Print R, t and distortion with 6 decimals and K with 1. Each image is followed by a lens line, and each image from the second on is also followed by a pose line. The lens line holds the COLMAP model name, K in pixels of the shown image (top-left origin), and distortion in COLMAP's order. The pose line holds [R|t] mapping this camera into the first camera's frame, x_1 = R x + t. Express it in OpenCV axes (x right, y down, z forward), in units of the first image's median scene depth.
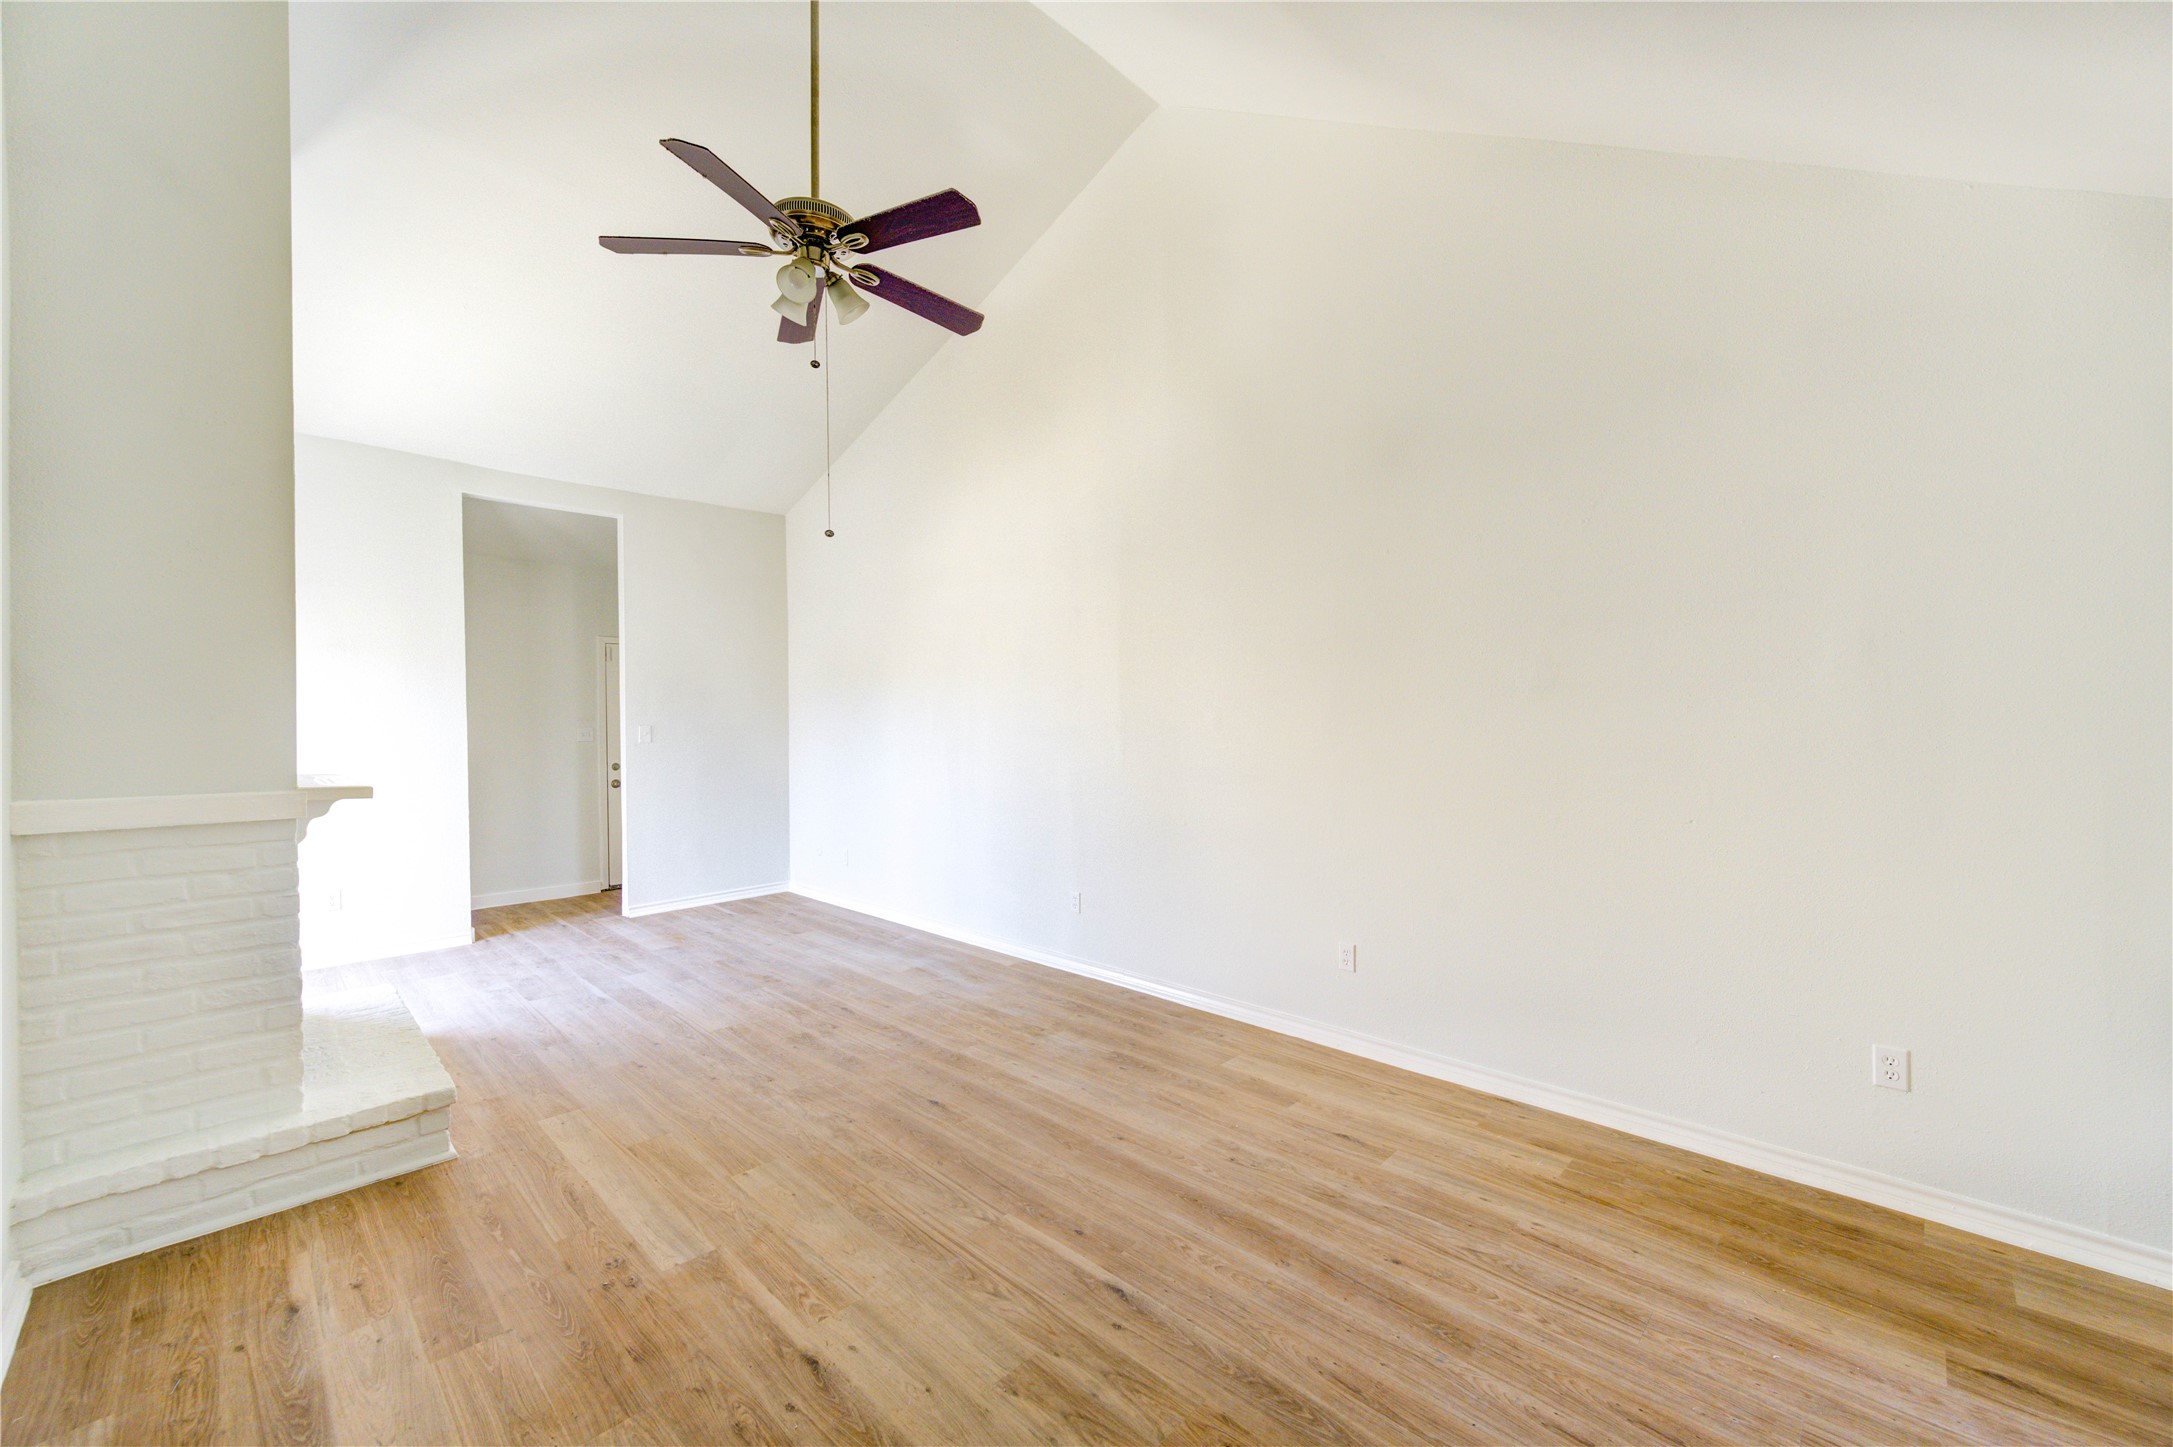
lens RADIAL K [[852.1, 0, 1099.7], [0, 852.1, 728.6], [0, 0, 1]] dist [0.002418, 0.000228]
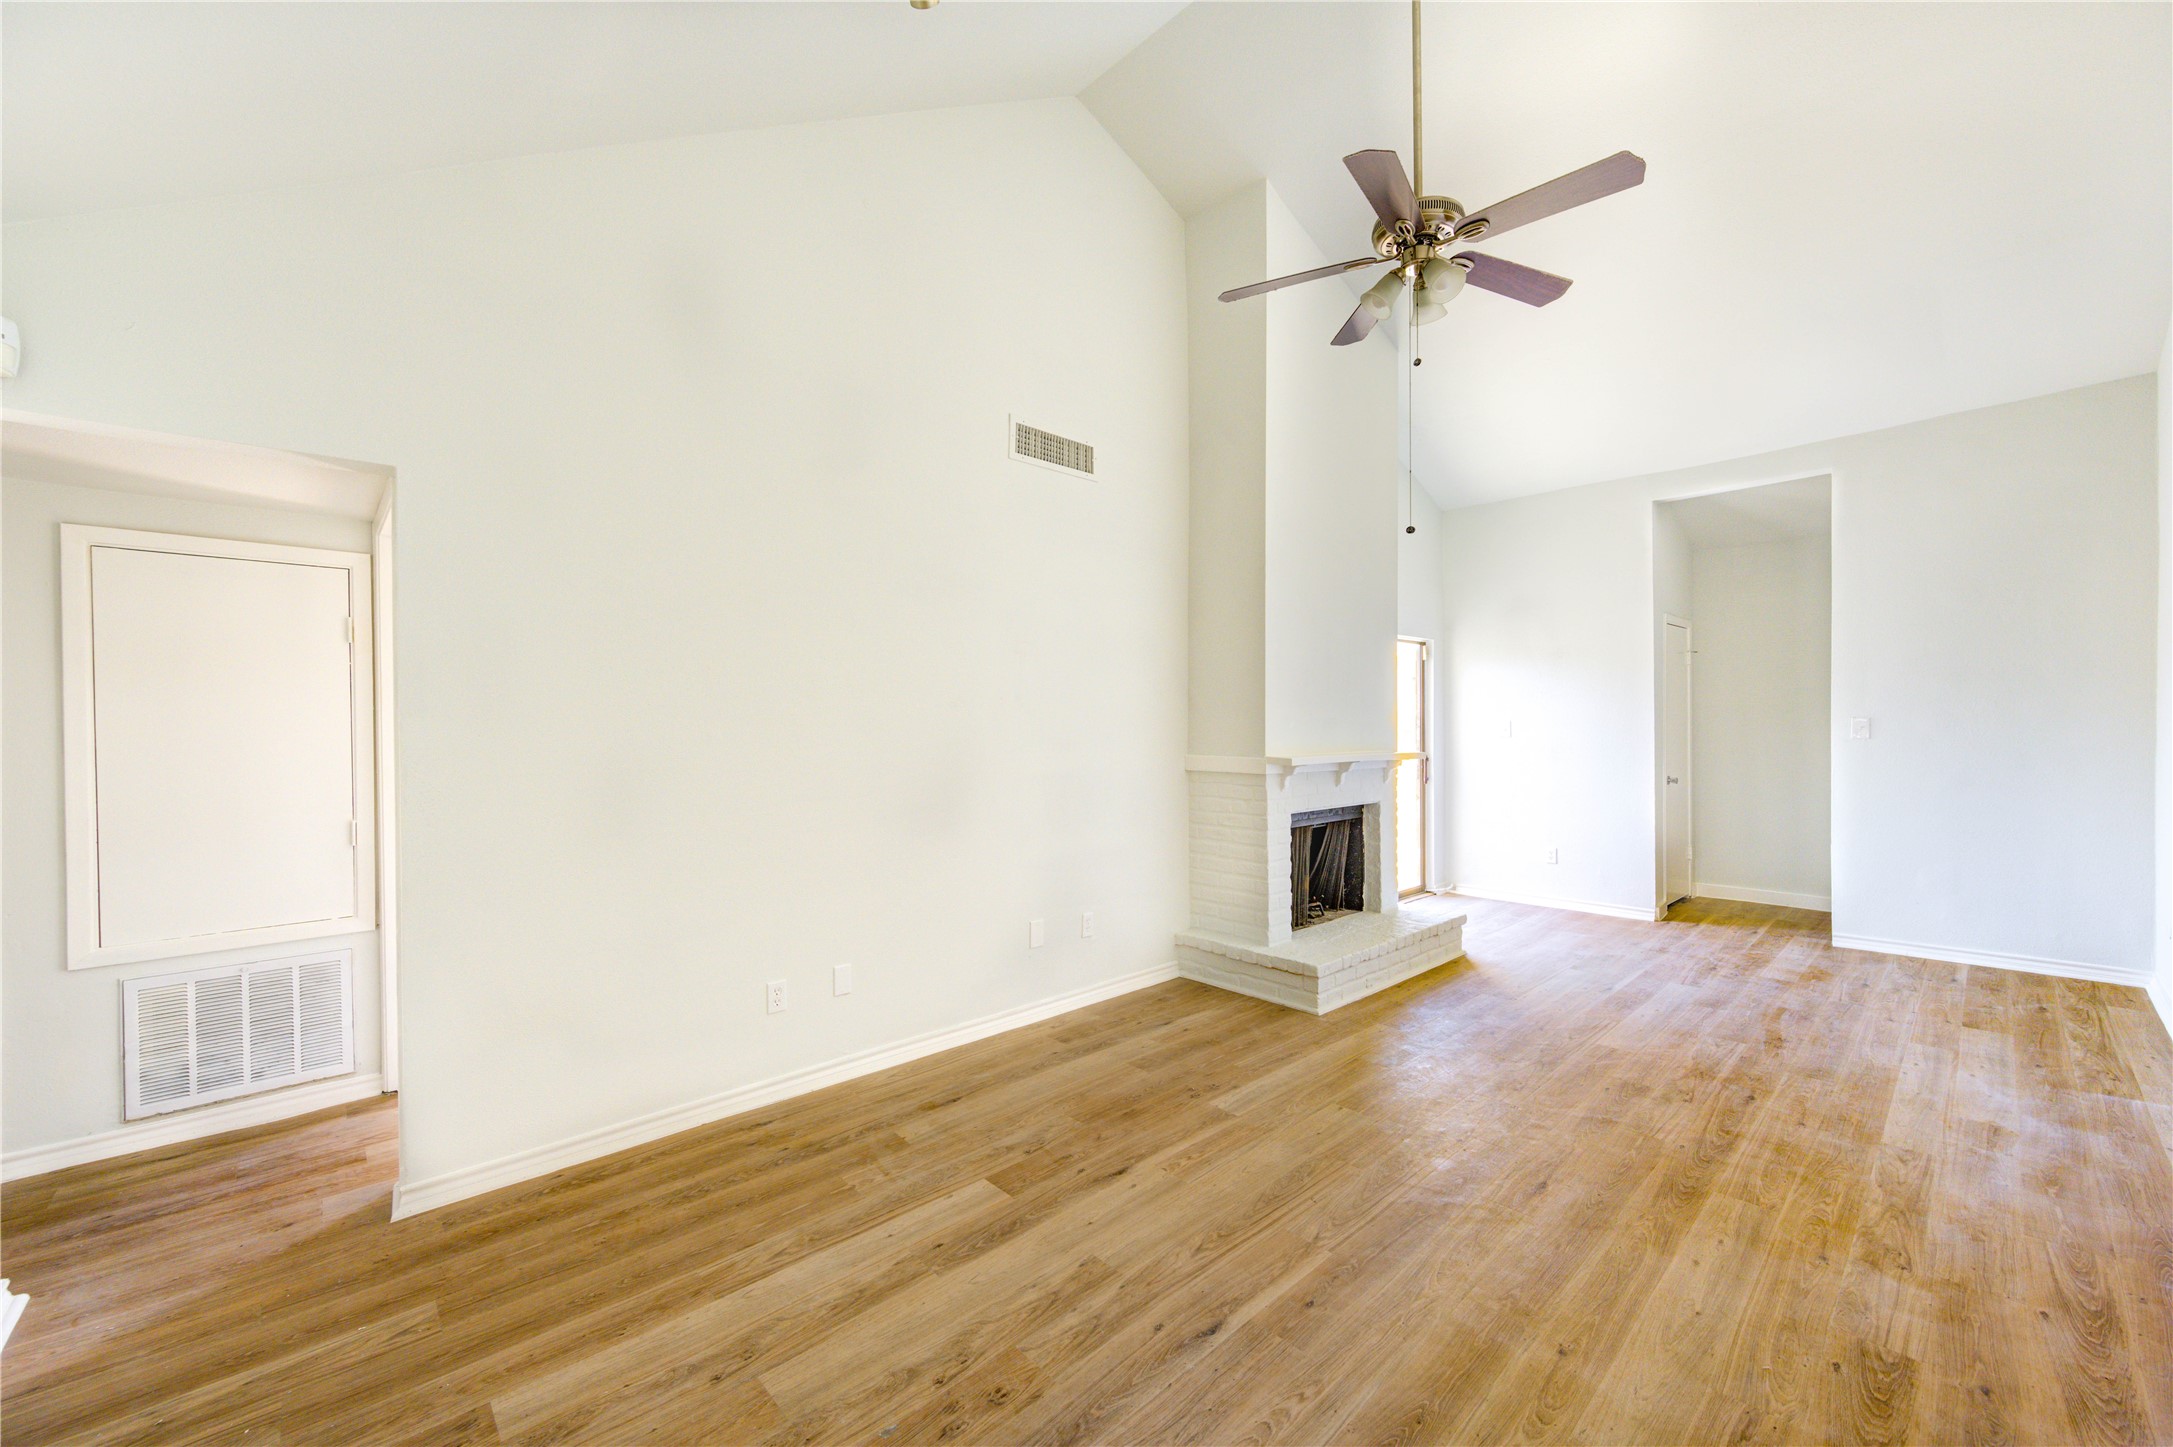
lens RADIAL K [[841.2, 0, 1081.3], [0, 841.2, 725.3], [0, 0, 1]] dist [0.000517, 0.000081]
pose [[-0.062583, 0.010908, -0.997980, 0.529625], [-0.000631, 0.999940, 0.010969, -0.007552], [0.998040, 0.001316, -0.062572, 0.513660]]
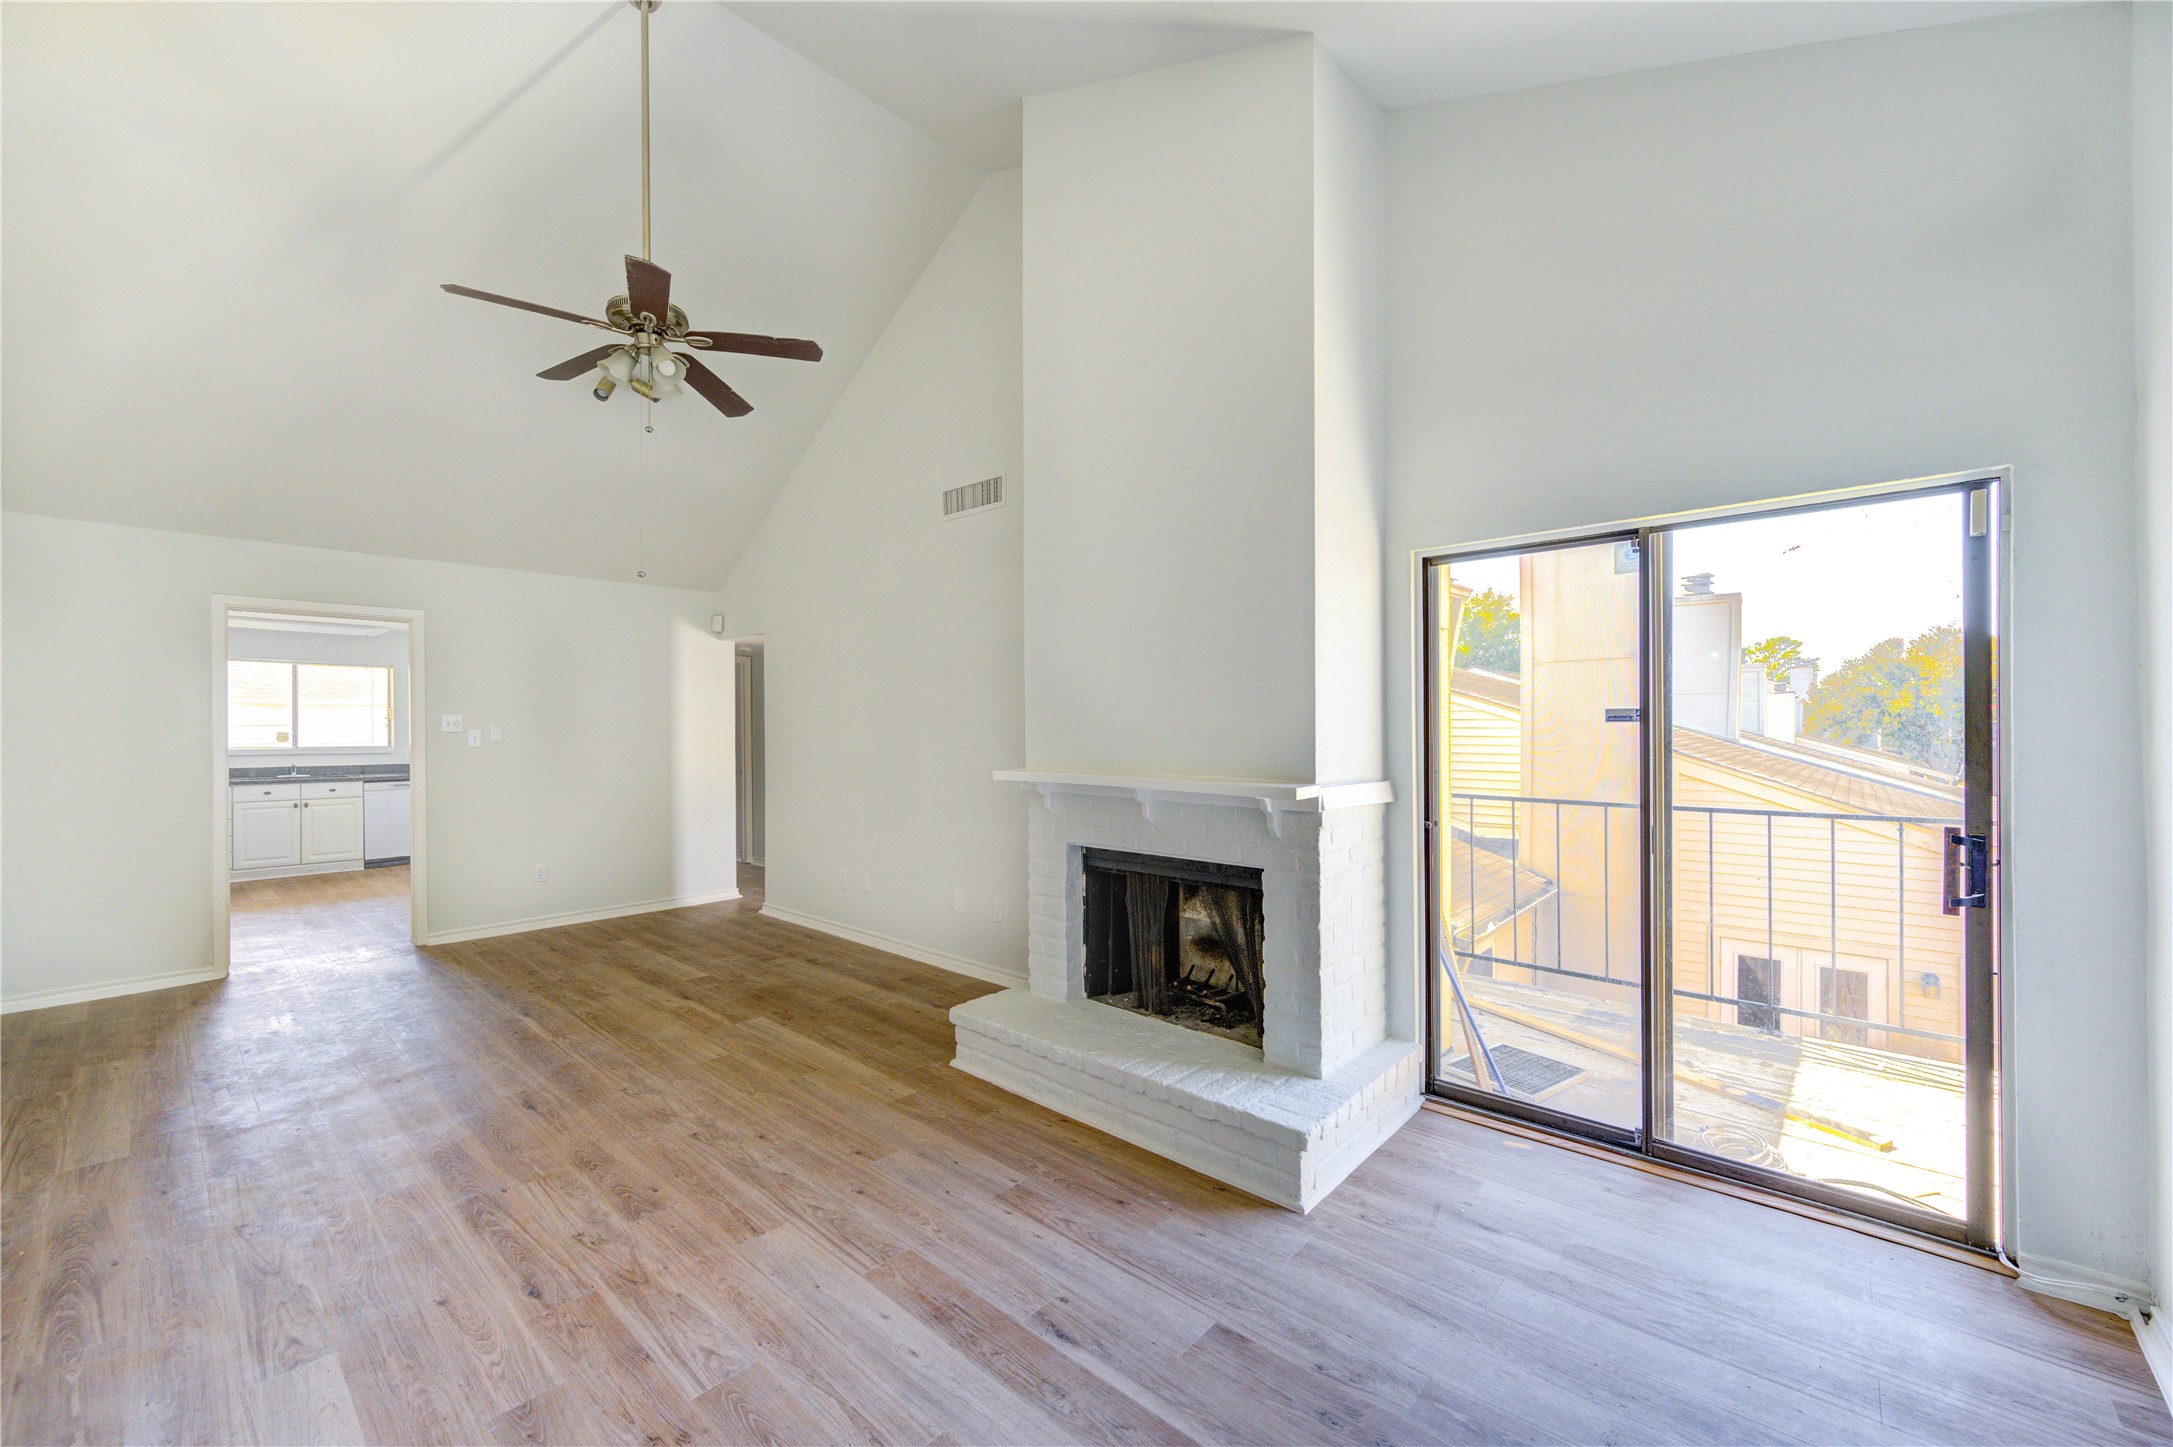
lens RADIAL K [[828.4, 0, 1091.8], [0, 828.4, 729.9], [0, 0, 1]] dist [0.000049, 0.000133]
pose [[-0.998678, 0.013134, -0.049693, -0.683473], [0.012646, 0.999869, 0.010135, -0.006601], [0.049820, 0.009493, -0.998713, 1.686627]]
